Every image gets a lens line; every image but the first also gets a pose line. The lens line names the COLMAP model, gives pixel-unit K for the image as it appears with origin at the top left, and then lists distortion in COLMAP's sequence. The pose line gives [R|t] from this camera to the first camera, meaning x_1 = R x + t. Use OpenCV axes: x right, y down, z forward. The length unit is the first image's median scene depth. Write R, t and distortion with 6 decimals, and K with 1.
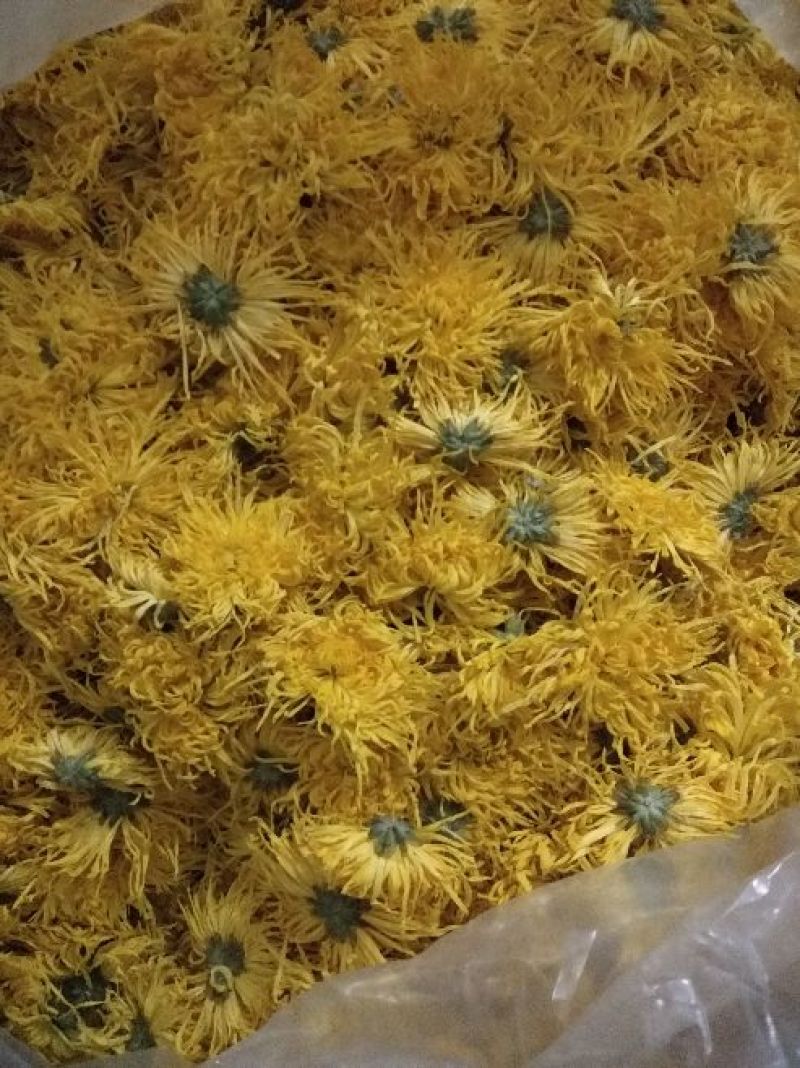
lens RADIAL K [[843.1, 0, 397.6], [0, 843.1, 534.3], [0, 0, 1]] dist [0.120552, -0.280390]
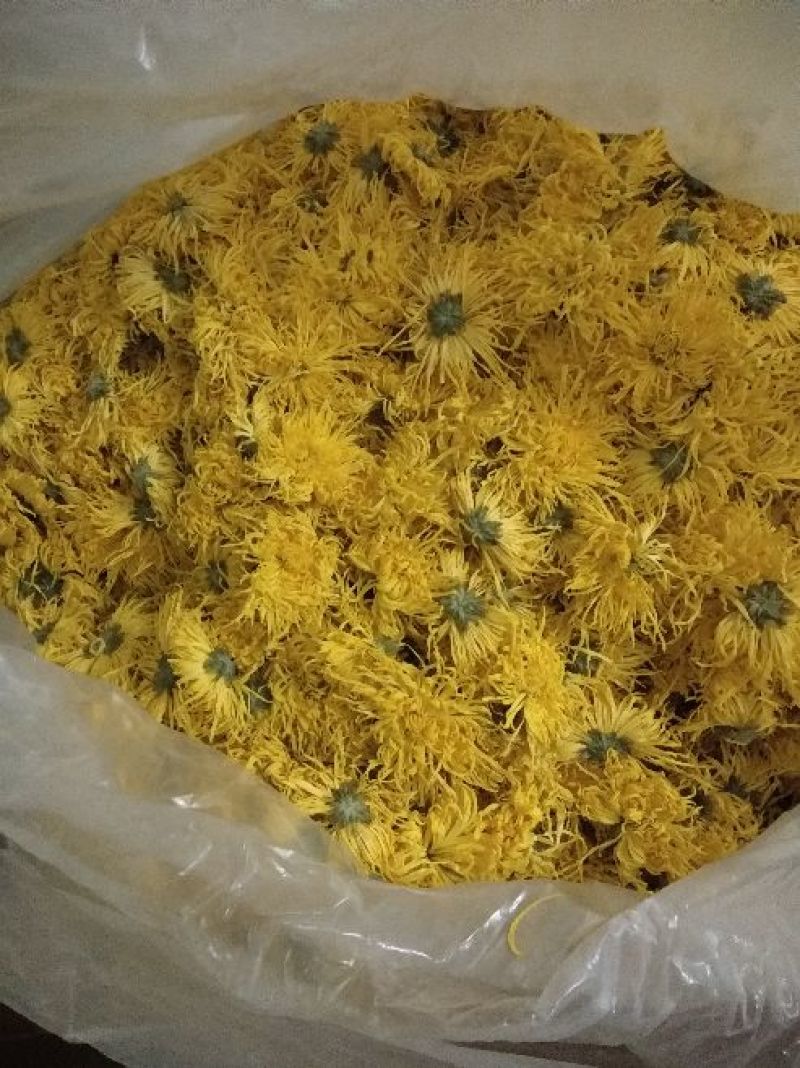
lens RADIAL K [[843.1, 0, 397.6], [0, 843.1, 534.3], [0, 0, 1]] dist [0.120552, -0.280390]
pose [[0.613267, 0.754862, -0.232567, 0.305229], [-0.743880, 0.650961, 0.151306, -0.202339], [0.265607, 0.080211, 0.960739, -0.271284]]
